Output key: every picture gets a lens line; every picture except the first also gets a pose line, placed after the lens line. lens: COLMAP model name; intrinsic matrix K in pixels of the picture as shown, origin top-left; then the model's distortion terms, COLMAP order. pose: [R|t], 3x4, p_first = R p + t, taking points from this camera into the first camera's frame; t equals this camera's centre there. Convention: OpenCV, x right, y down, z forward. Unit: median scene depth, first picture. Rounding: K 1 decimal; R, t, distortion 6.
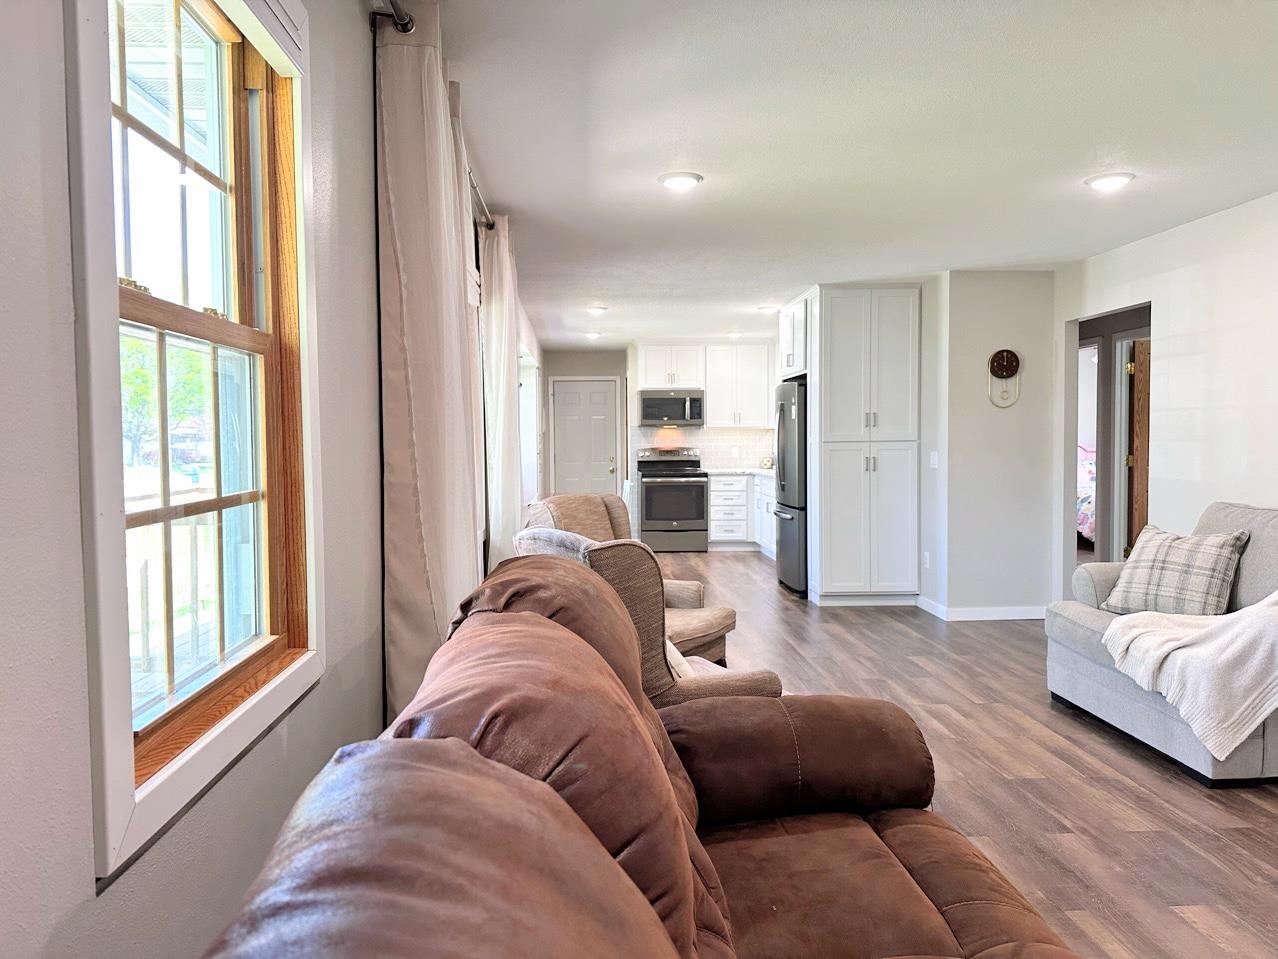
lens RADIAL K [[883.6, 0, 638.8], [0, 883.6, 478.2], [0, 0, 1]] dist [0.004650, -0.004888]
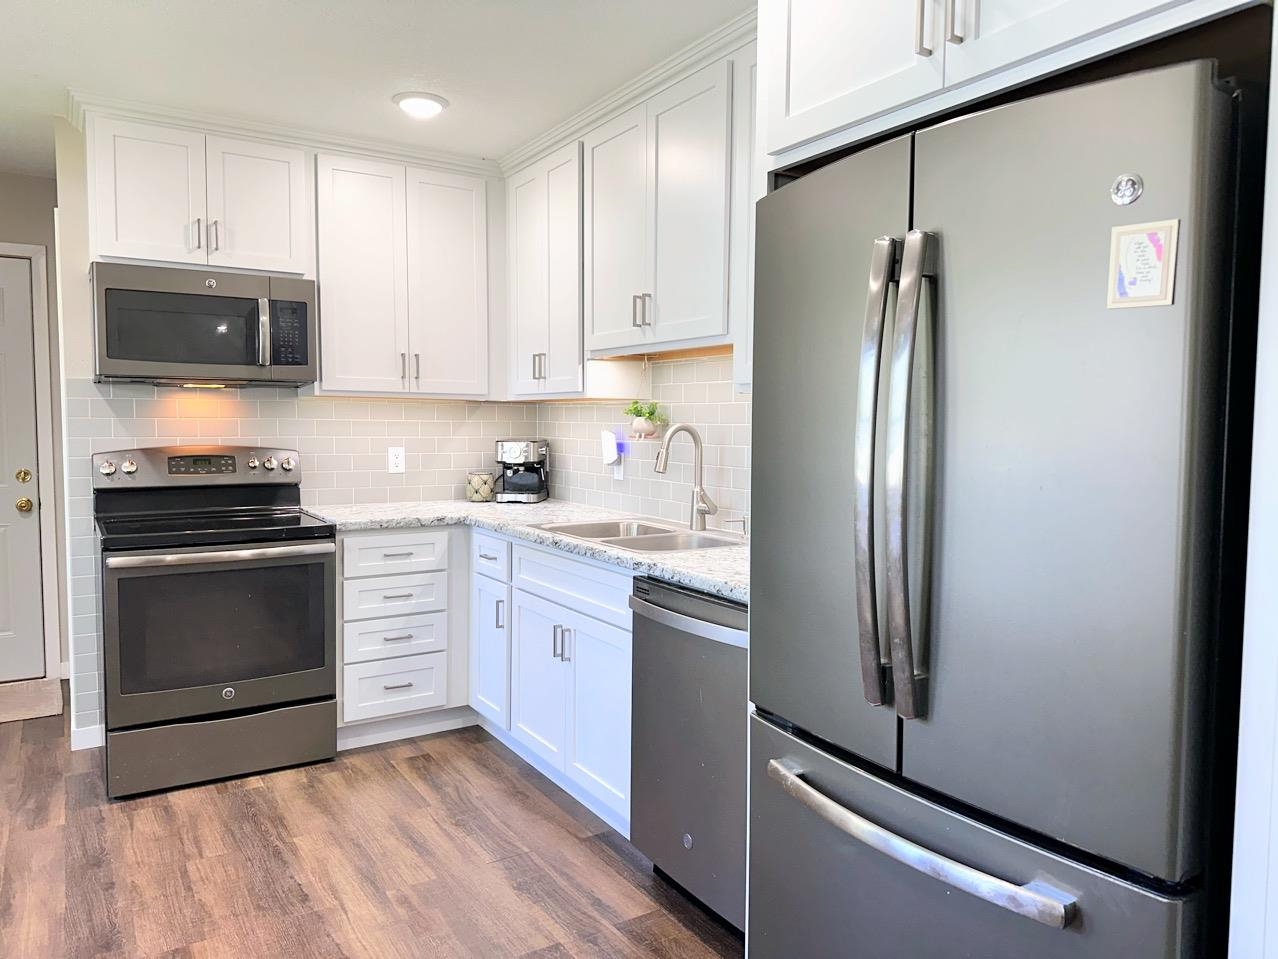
lens RADIAL K [[883.6, 0, 638.6], [0, 883.6, 474.9], [0, 0, 1]] dist [0.004650, -0.004888]
pose [[0.873380, -0.016761, 0.486750, 0.015749], [0.009338, 0.999800, 0.017672, -0.029461], [-0.486949, -0.010889, 0.873362, 0.641589]]
